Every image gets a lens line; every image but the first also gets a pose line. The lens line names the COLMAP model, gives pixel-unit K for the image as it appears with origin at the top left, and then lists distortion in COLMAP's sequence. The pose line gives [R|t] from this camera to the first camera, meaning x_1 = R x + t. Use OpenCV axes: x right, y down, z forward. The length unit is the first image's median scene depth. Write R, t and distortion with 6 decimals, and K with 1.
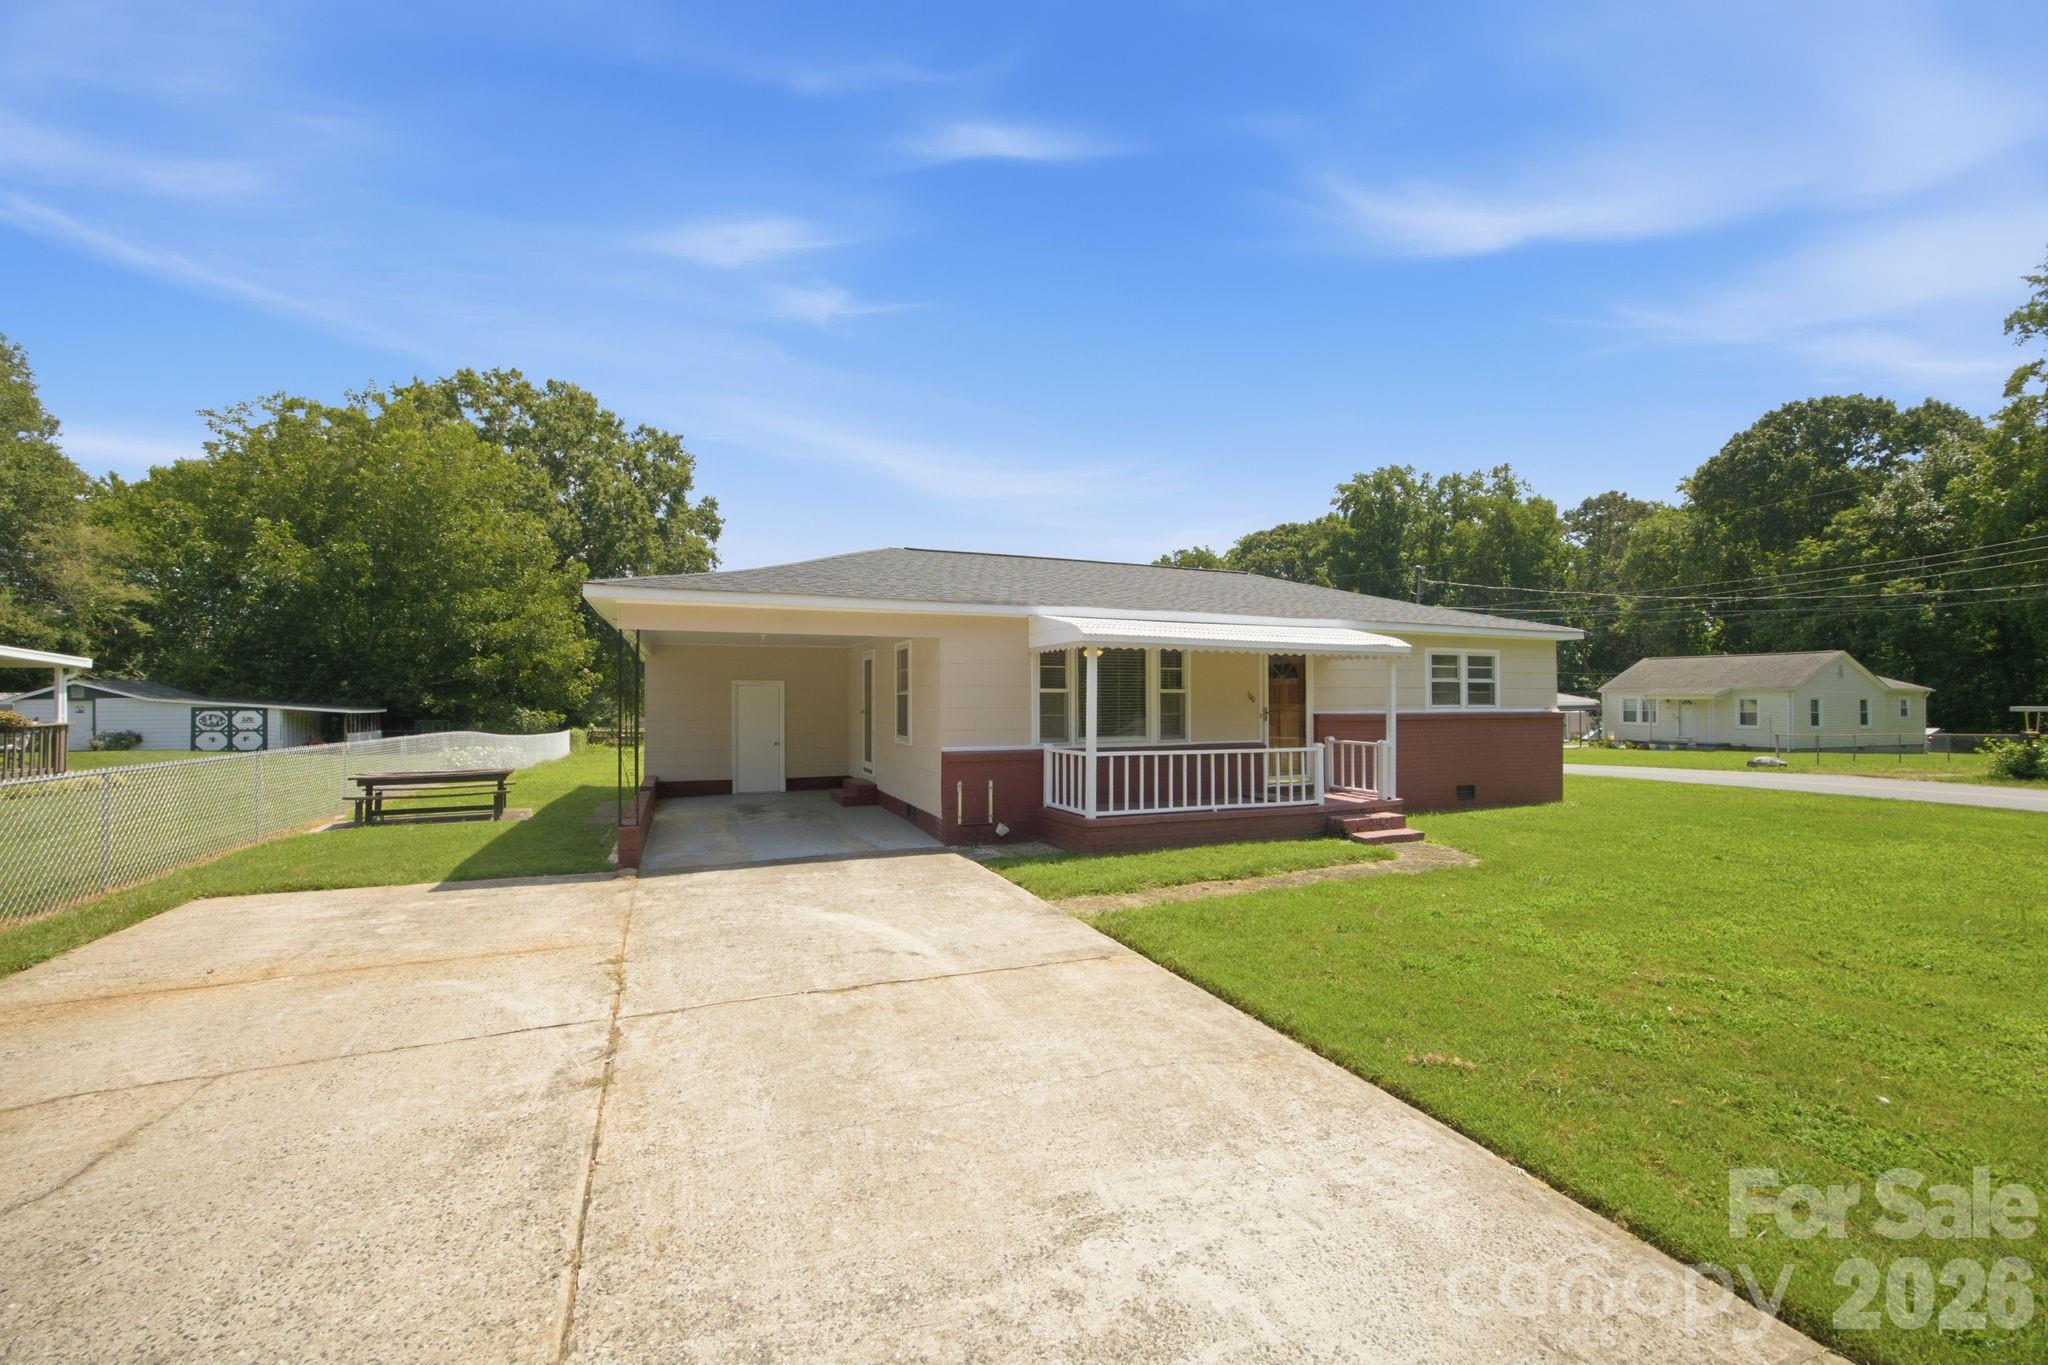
lens RADIAL K [[800.1, 0, 1037.2], [0, 800.1, 690.0], [0, 0, 1]] dist [-0.020220, 0.005755]
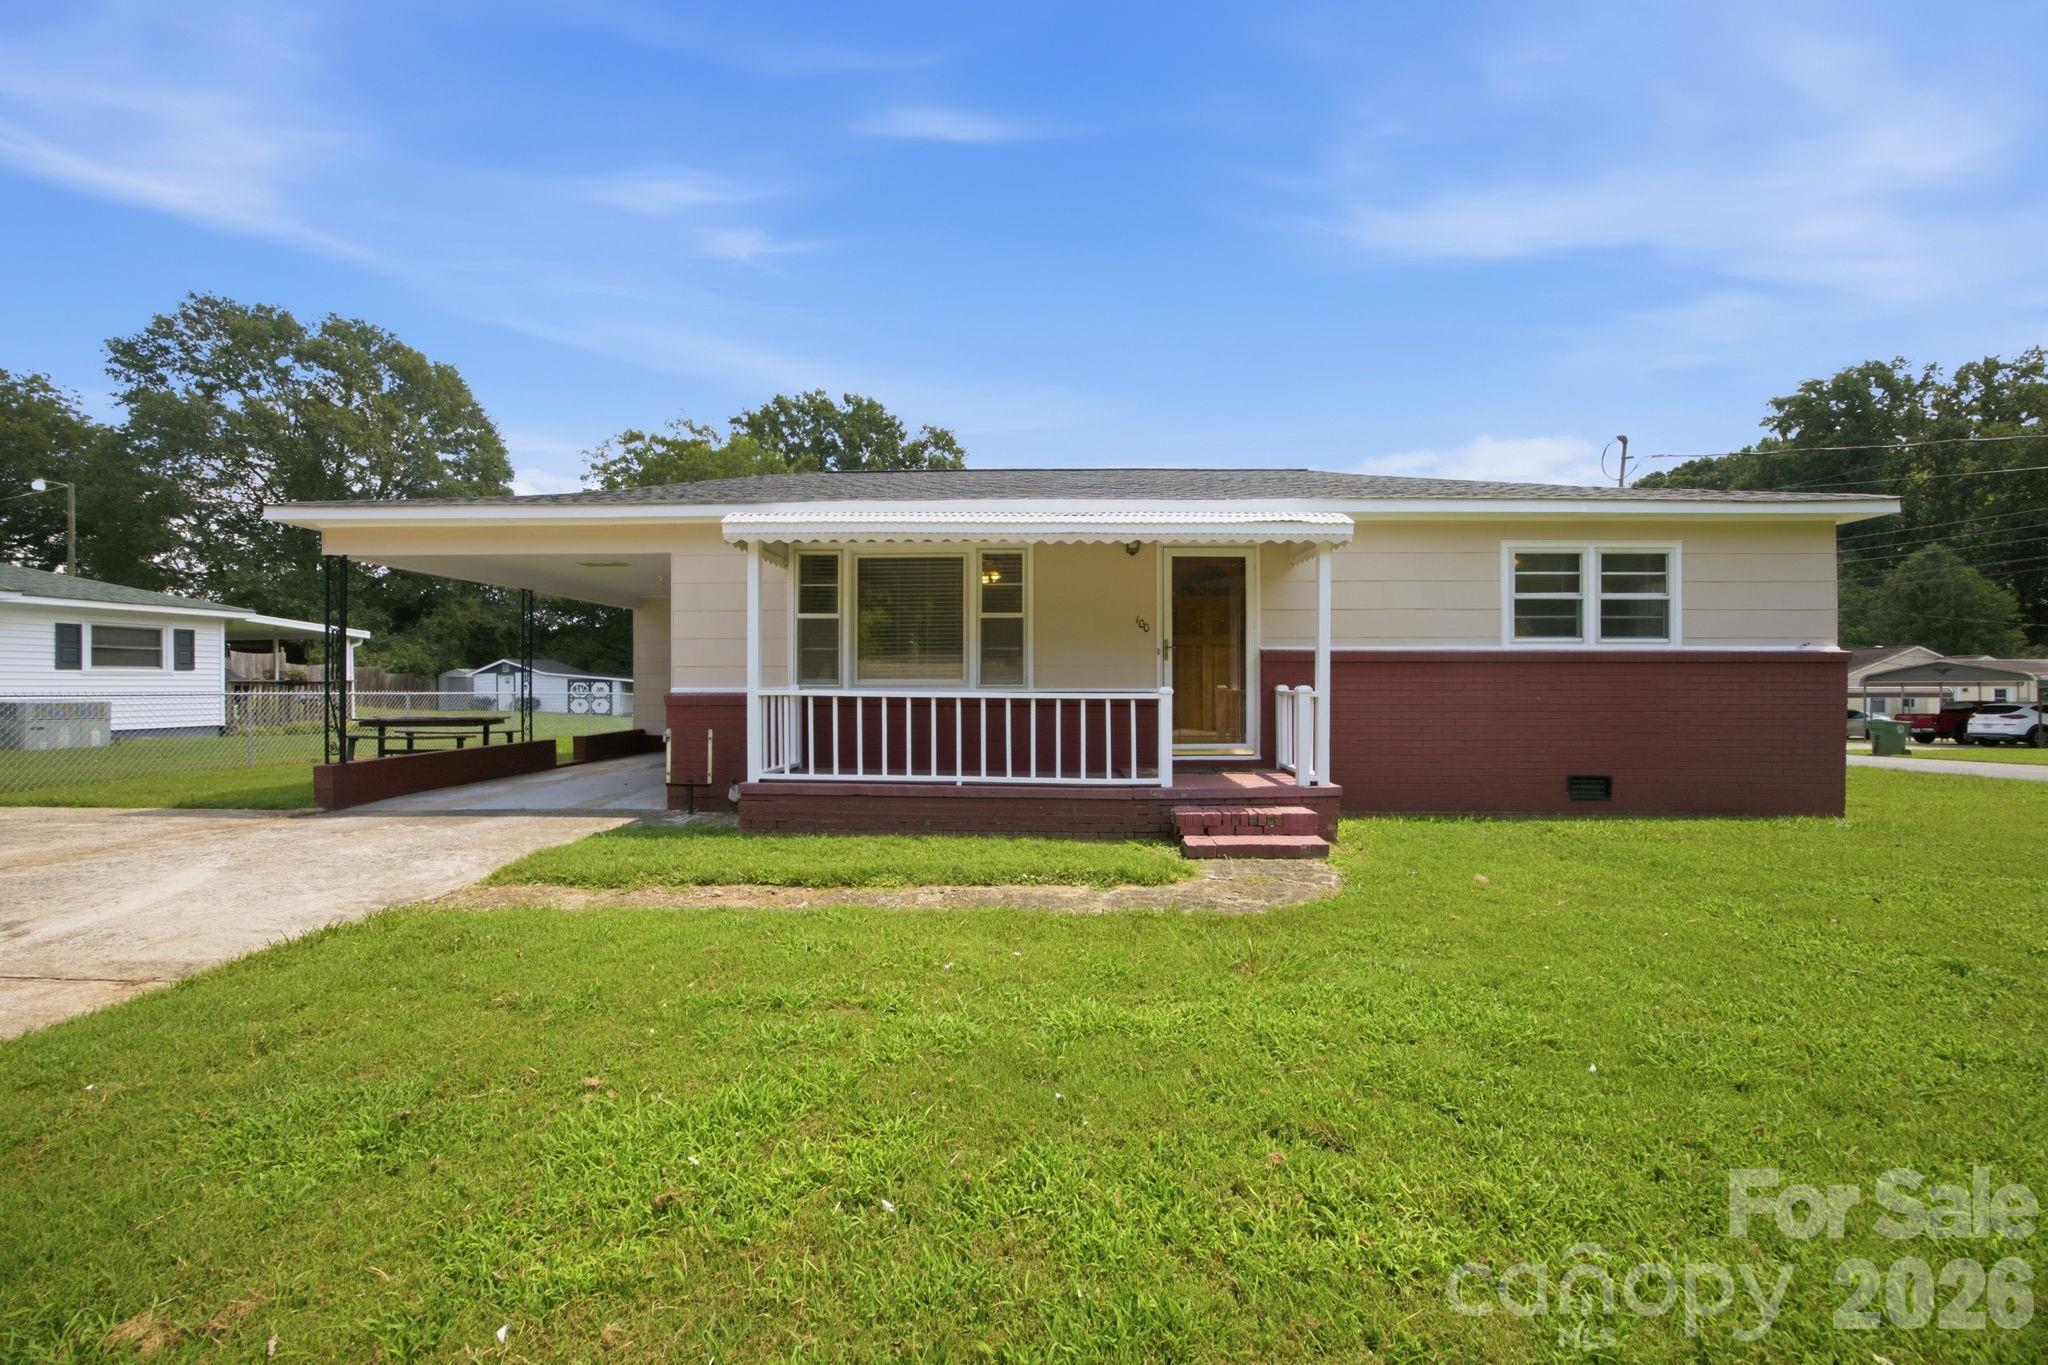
lens RADIAL K [[800.1, 0, 1031.9], [0, 800.1, 685.1], [0, 0, 1]] dist [-0.020220, 0.005755]
pose [[0.911072, 0.000958, -0.412246, 0.250151], [0.004897, 0.999902, 0.013146, 0.027176], [0.412218, -0.013996, 0.910978, 0.185798]]
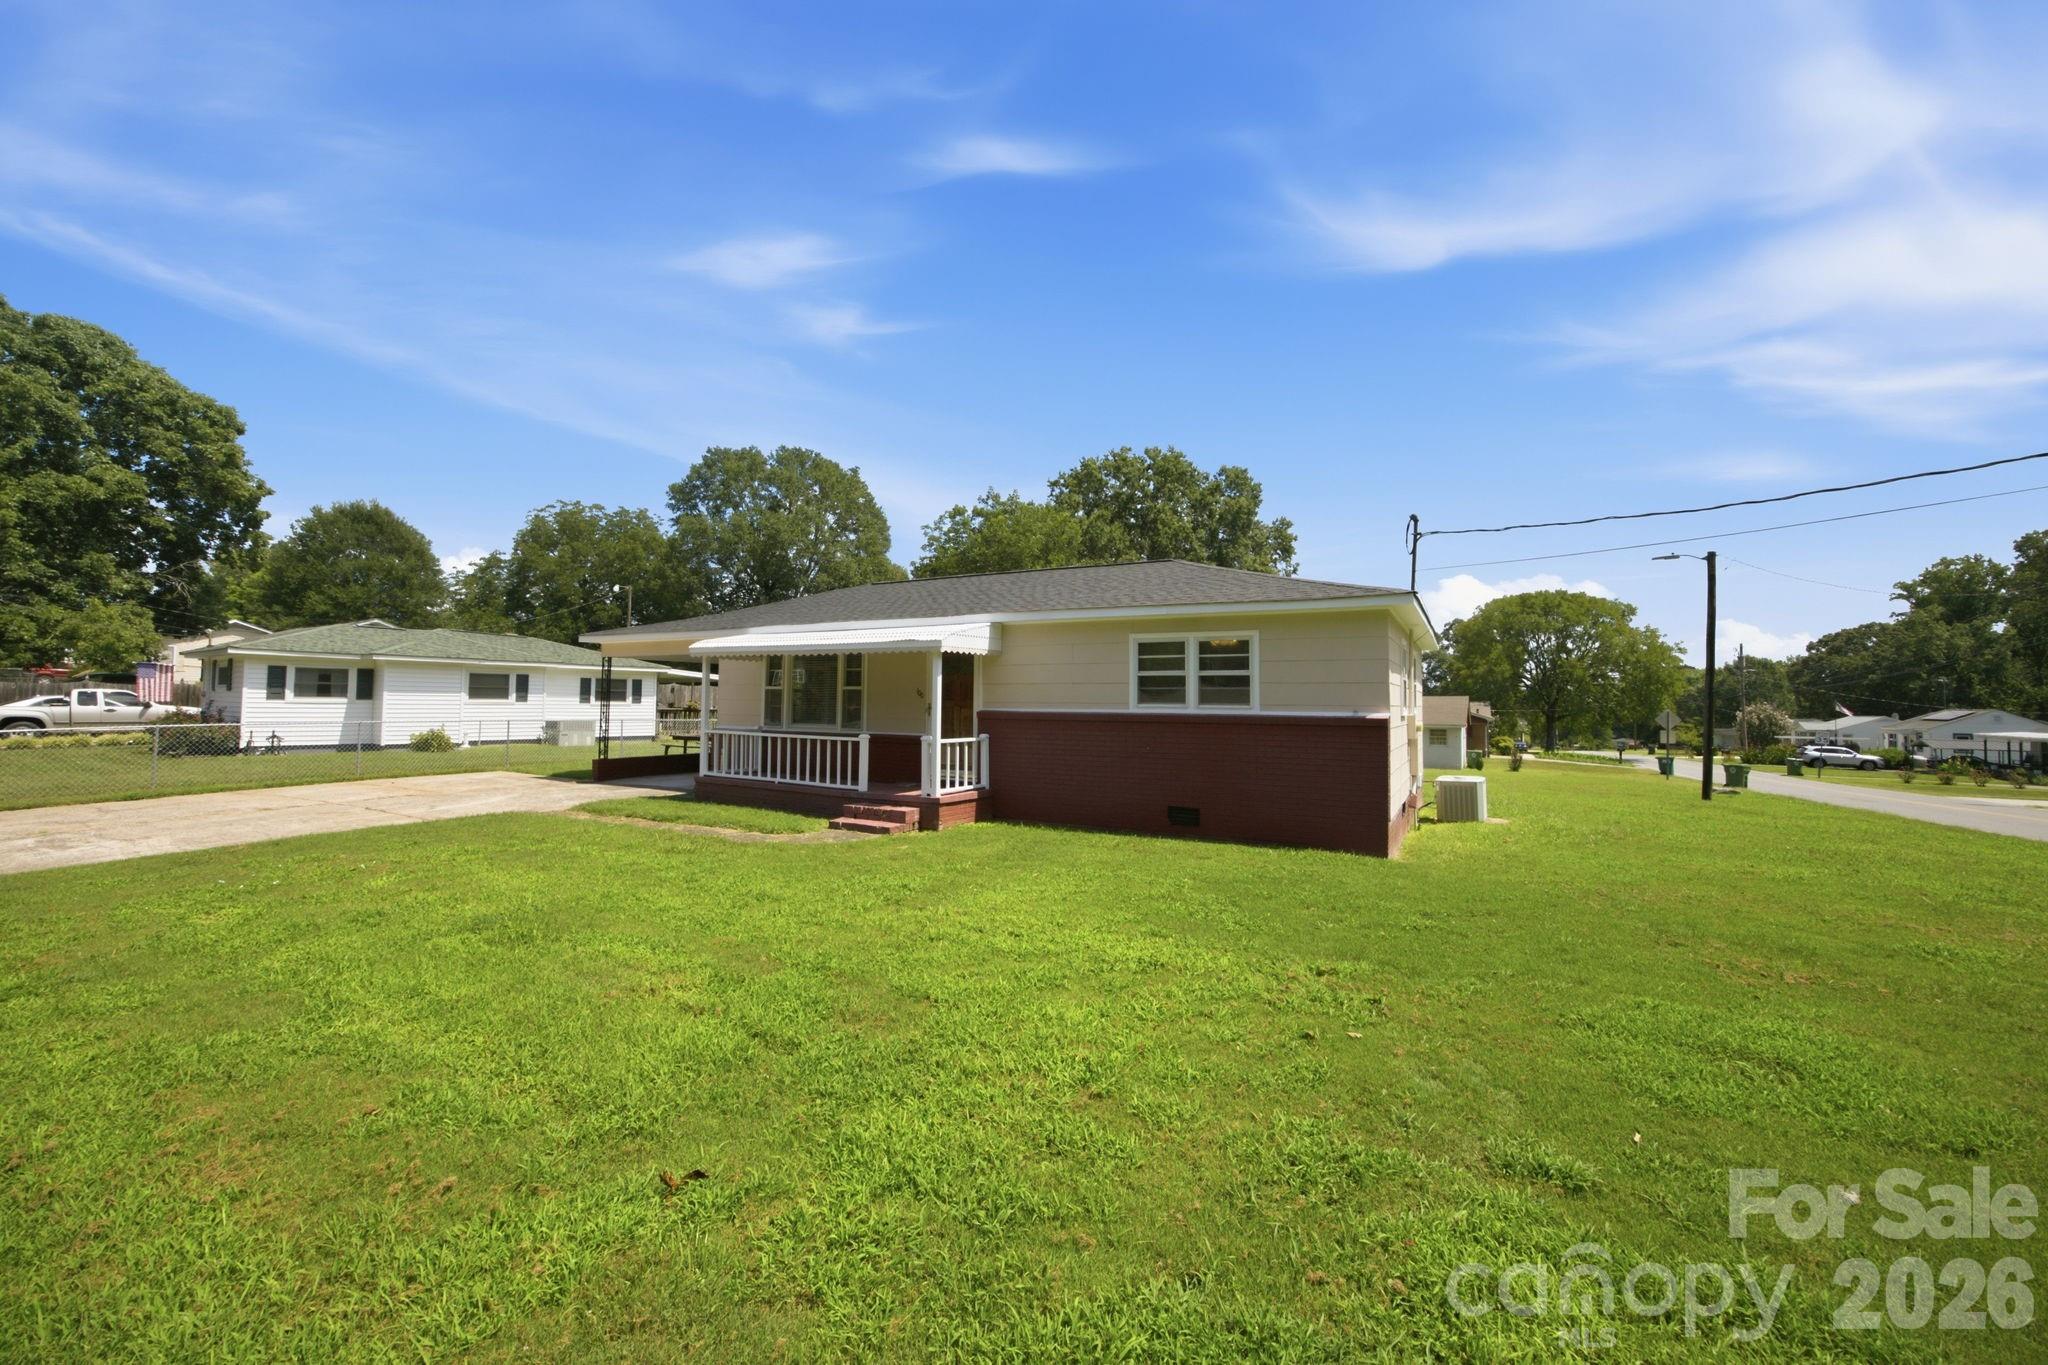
lens RADIAL K [[800.1, 0, 1029.9], [0, 800.1, 668.5], [0, 0, 1]] dist [-0.020220, 0.005755]
pose [[0.614847, -0.026738, -0.788193, 0.659588], [-0.003123, 0.999335, -0.036336, 0.007749], [0.788640, 0.024803, 0.614354, 0.242686]]
